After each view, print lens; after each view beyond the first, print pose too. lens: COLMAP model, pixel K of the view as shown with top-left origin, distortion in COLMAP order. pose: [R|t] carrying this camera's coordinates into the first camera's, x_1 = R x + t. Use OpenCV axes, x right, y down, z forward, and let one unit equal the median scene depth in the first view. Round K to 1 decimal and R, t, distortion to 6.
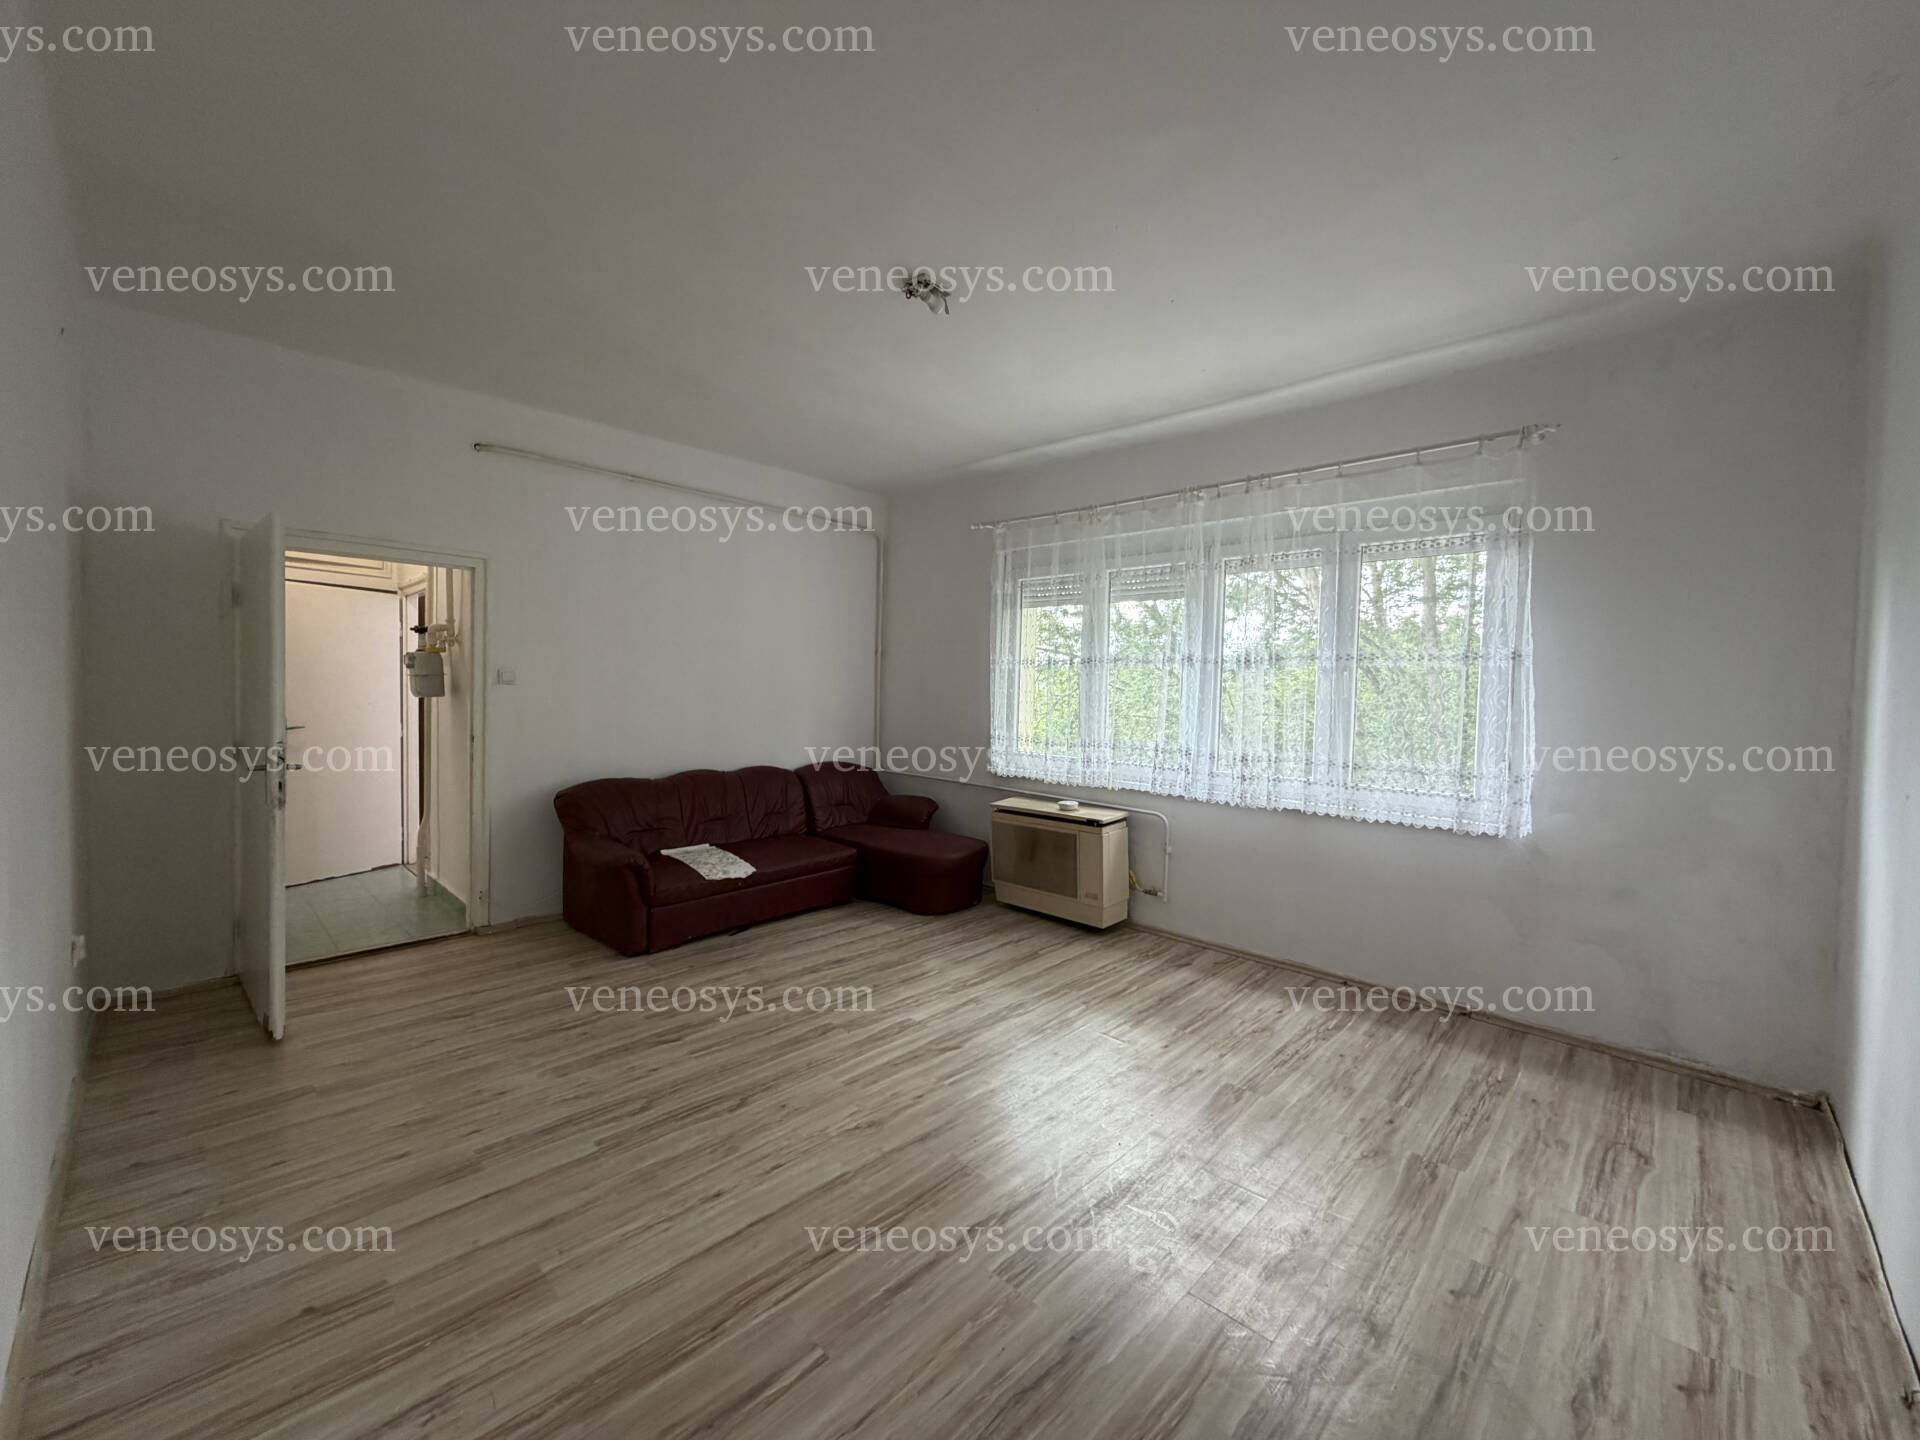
lens RADIAL K [[759.9, 0, 944.6], [0, 759.9, 713.9], [0, 0, 1]] dist [-0.002154, -0.000908]
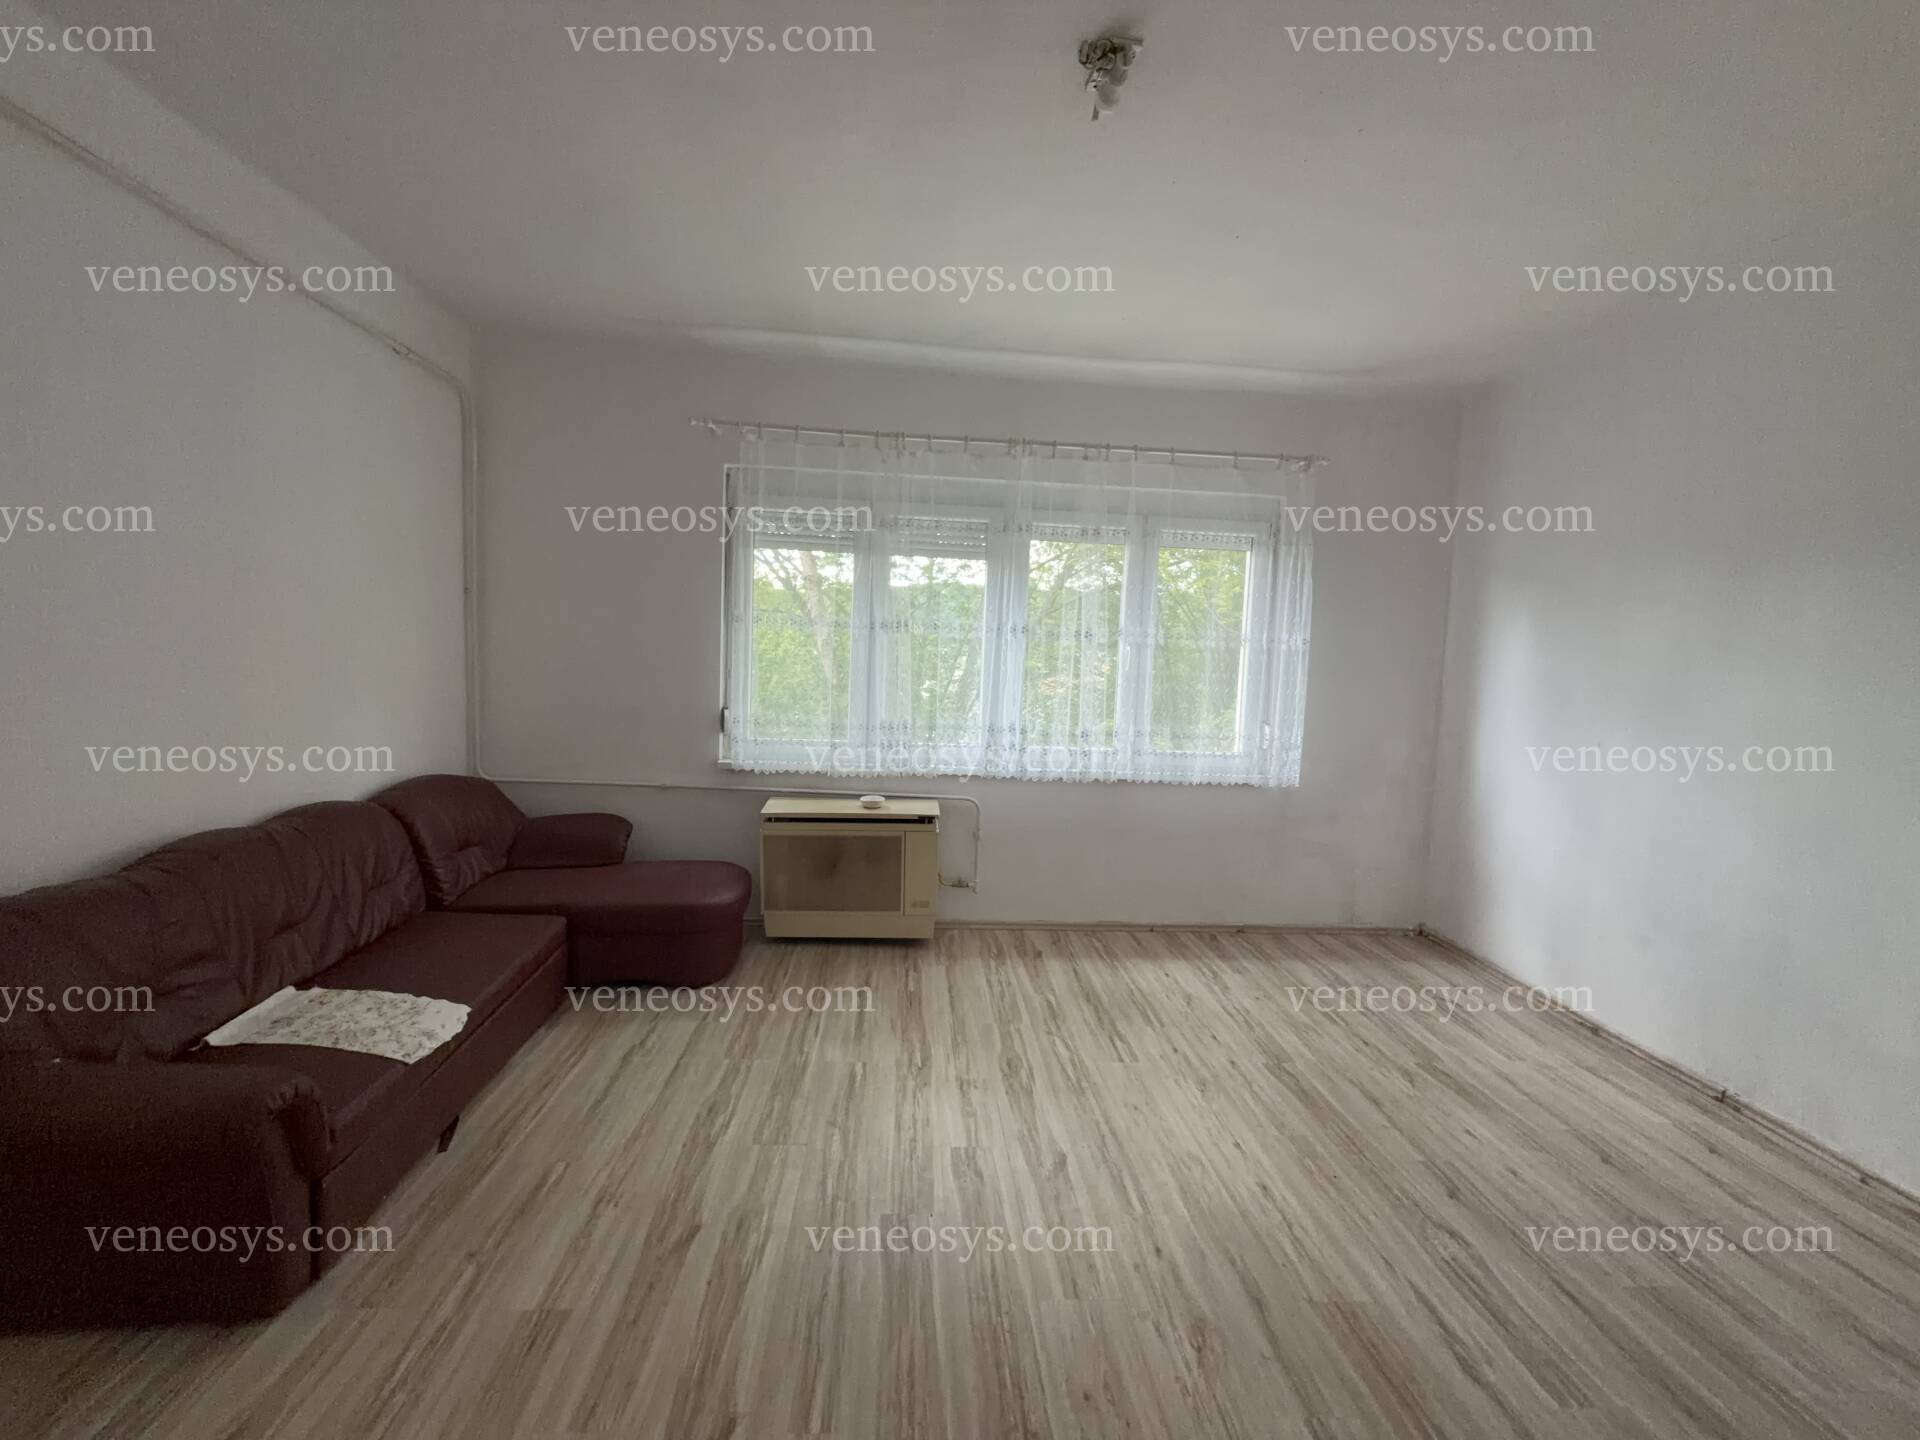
lens RADIAL K [[759.9, 0, 955.0], [0, 759.9, 714.5], [0, 0, 1]] dist [-0.002154, -0.000908]
pose [[0.670623, -0.051477, 0.740010, -0.444190], [0.001504, 0.997682, 0.068038, -0.033149], [-0.741797, -0.044515, 0.669146, 0.460201]]
